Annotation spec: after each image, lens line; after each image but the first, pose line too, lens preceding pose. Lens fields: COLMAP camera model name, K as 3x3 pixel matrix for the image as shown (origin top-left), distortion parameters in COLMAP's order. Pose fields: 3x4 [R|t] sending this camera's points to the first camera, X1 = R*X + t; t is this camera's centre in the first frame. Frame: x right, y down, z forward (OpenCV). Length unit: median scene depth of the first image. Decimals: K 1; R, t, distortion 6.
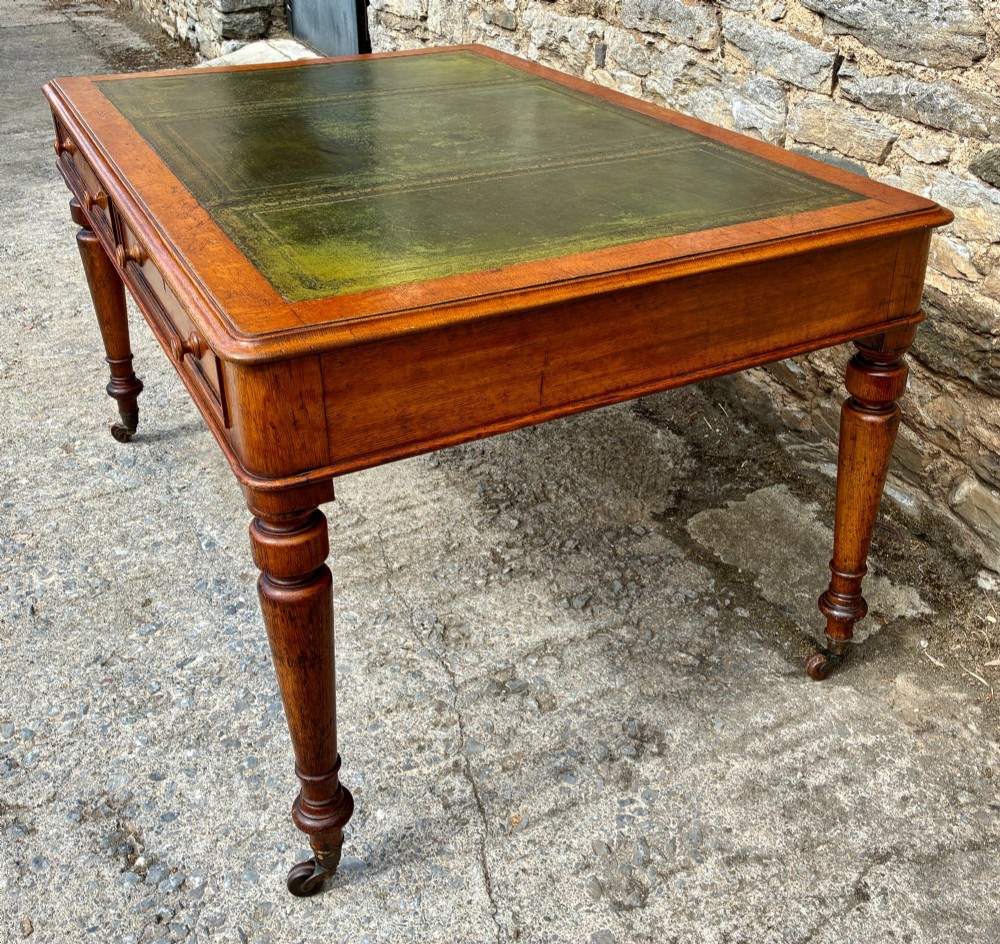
lens RADIAL K [[1092.4, 0, 539.5], [0, 1092.4, 407.2], [0, 0, 1]] dist [0.023895, 0.000000]
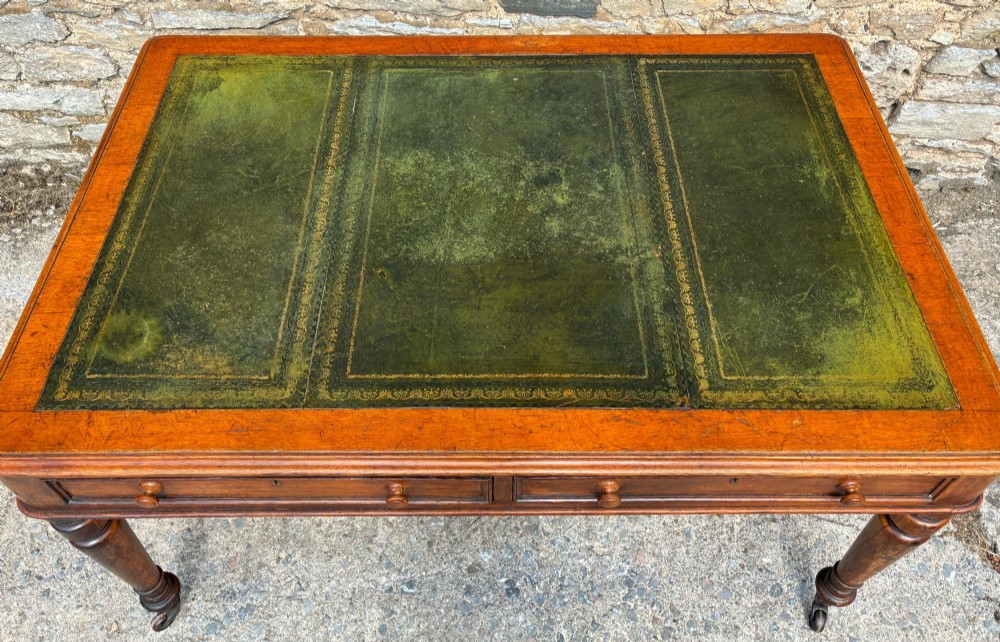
lens RADIAL K [[793.3, 0, 491.8], [0, 793.3, 266.4], [0, 0, 1]] dist [0.049122, -0.058331]
pose [[0.473664, -0.691638, 0.545234, -0.531075], [0.410308, 0.721096, 0.558273, -0.582923], [-0.779288, -0.040720, 0.625341, 0.487960]]
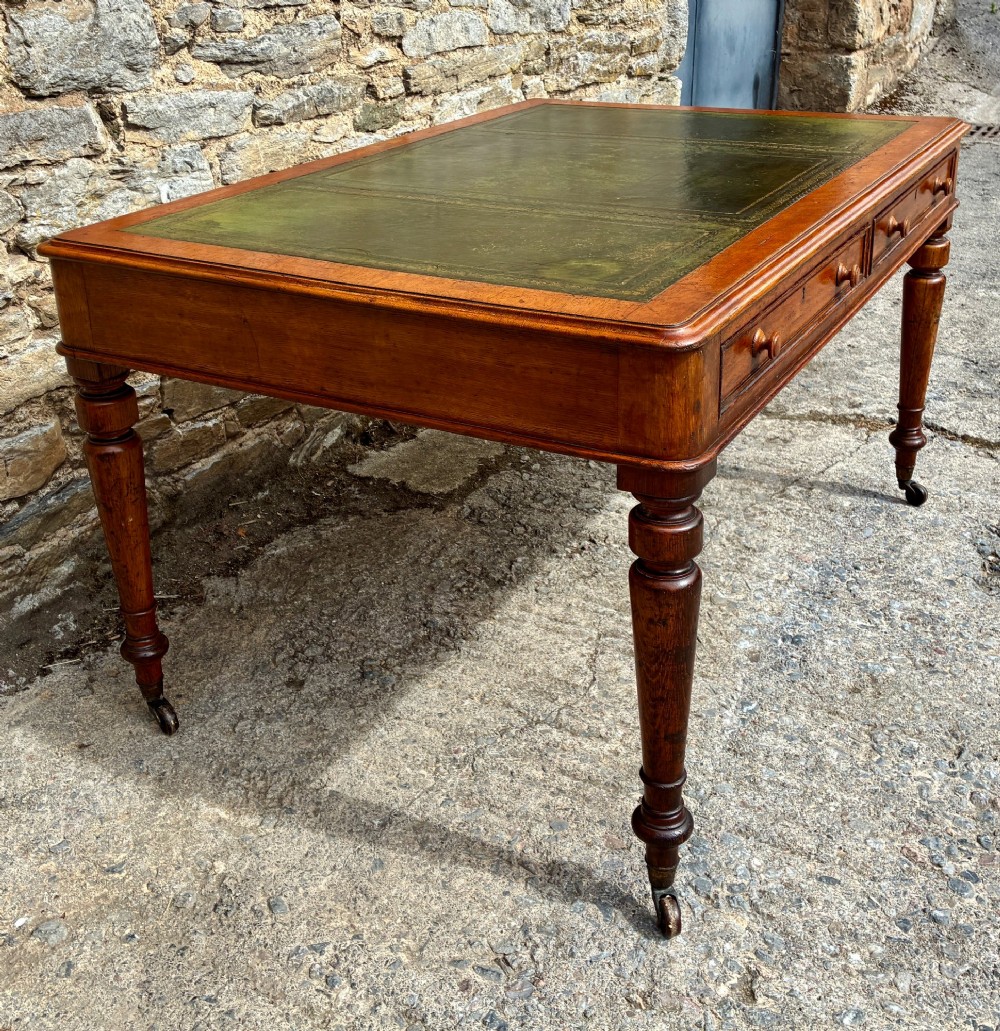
lens RADIAL K [[1240.2, 0, 506.3], [0, 1240.2, 434.0], [0, 0, 1]] dist [0.021599, 0.000000]
pose [[-0.533209, -0.318905, 0.783574, -0.969380], [0.414807, 0.708689, 0.570697, -0.699150], [-0.737308, 0.629333, -0.245595, 1.367646]]
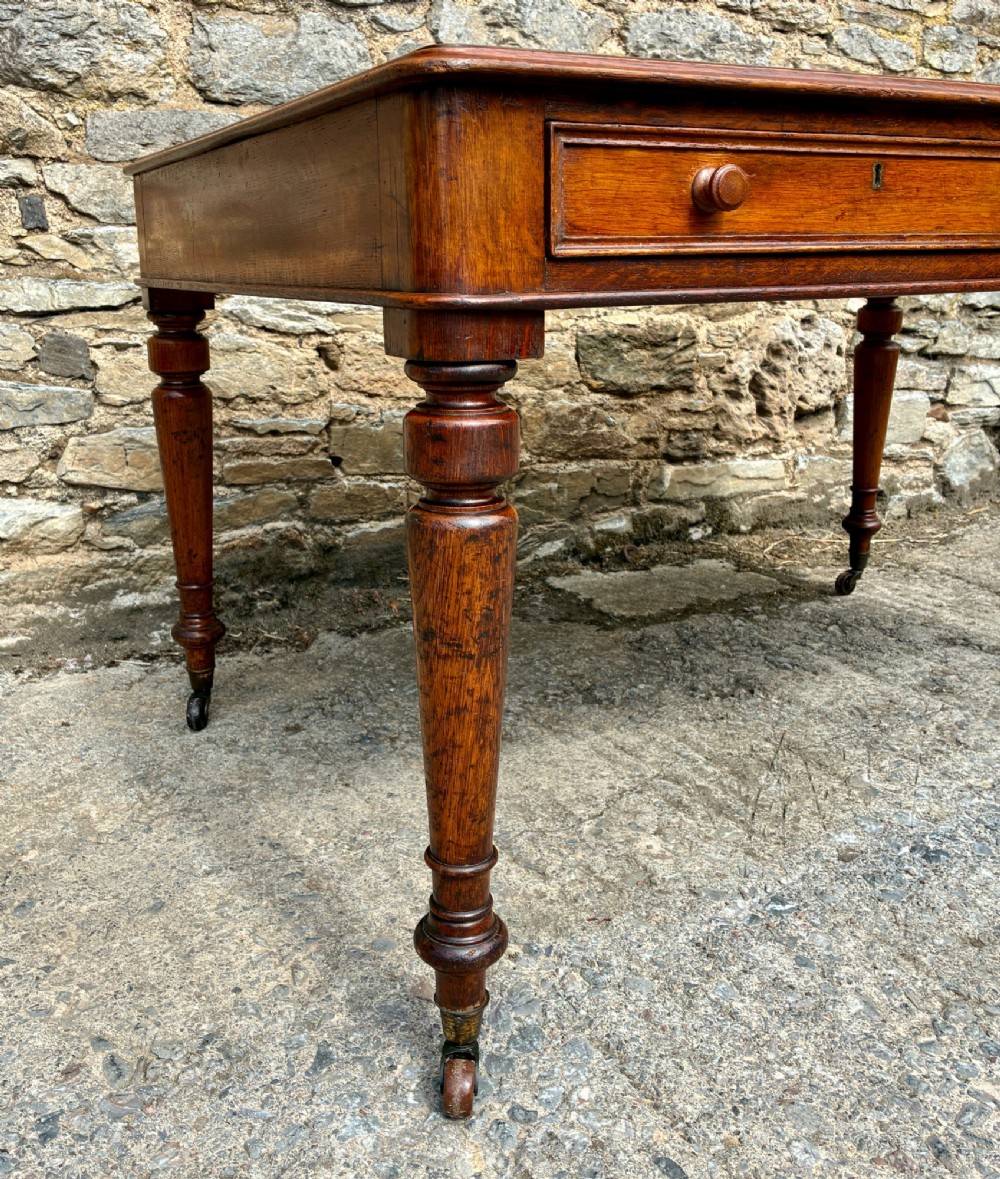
lens RADIAL K [[1108.3, 0, 474.9], [0, 1108.3, 550.7], [0, 0, 1]] dist [0.020618, 0.000000]
pose [[-0.004782, -0.248424, 0.968640, -0.876735], [0.474502, 0.852092, 0.220876, -0.240620], [-0.880241, 0.460678, 0.113803, 1.094487]]
